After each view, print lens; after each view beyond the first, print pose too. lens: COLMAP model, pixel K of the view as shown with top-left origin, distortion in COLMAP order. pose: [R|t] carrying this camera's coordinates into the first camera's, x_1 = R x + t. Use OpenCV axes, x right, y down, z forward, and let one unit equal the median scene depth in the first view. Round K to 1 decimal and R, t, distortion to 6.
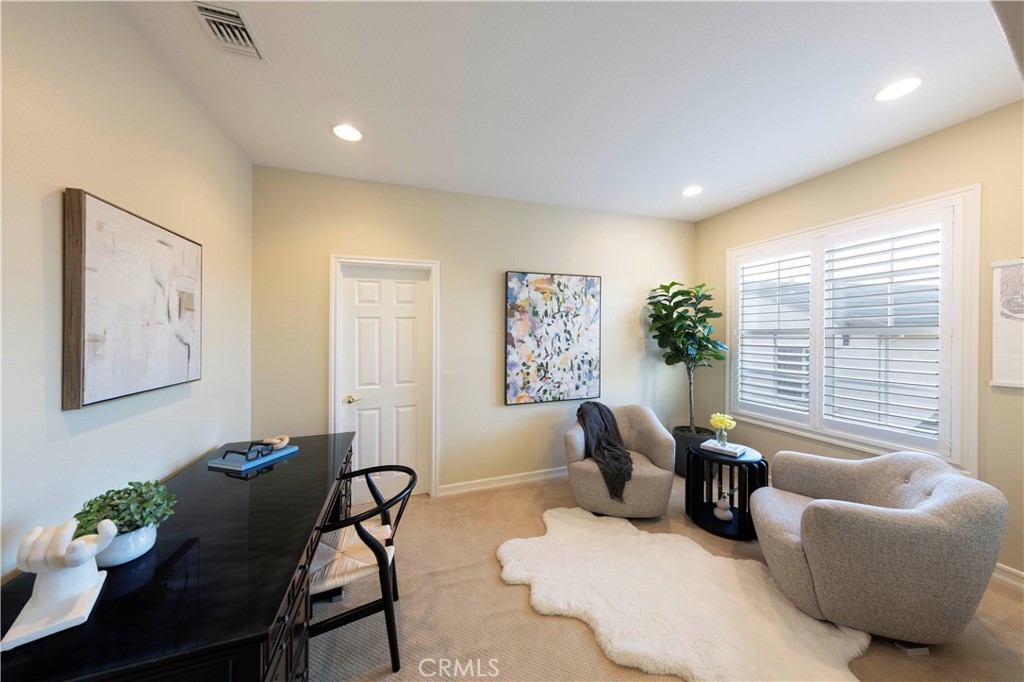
lens RADIAL K [[329.3, 0, 514.0], [0, 329.3, 339.7], [0, 0, 1]] dist [-0.000057, 0.000009]
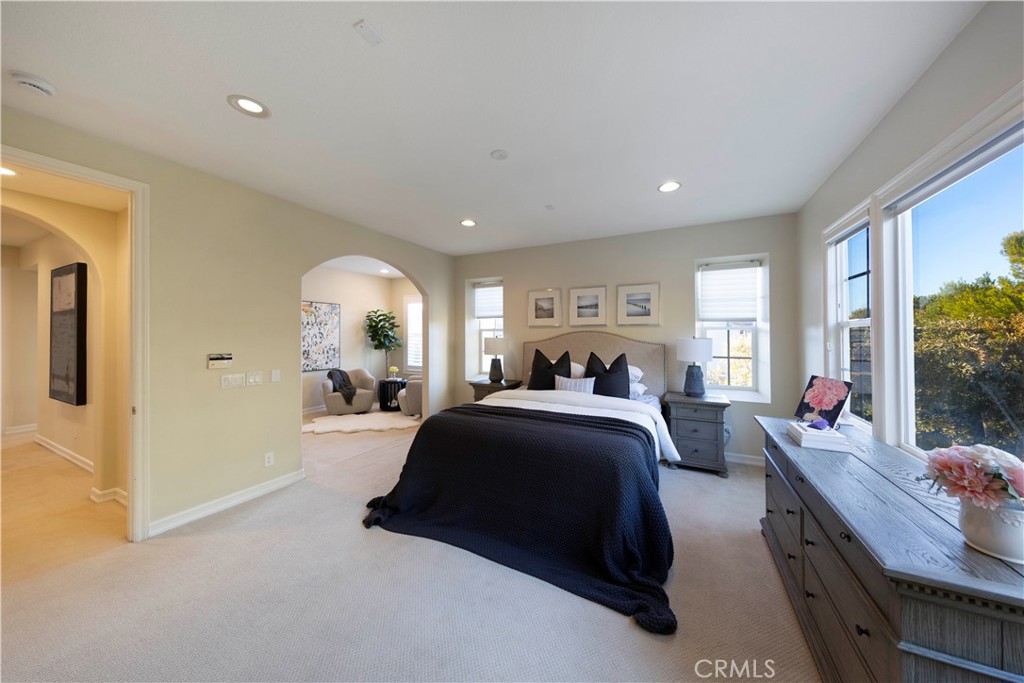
lens RADIAL K [[329.3, 0, 514.9], [0, 329.3, 342.6], [0, 0, 1]] dist [-0.000057, 0.000009]
pose [[0.723285, -0.007725, 0.690507, -0.332244], [0.001986, 0.999957, 0.009106, 0.014808], [-0.690547, -0.005215, 0.723268, -1.113754]]
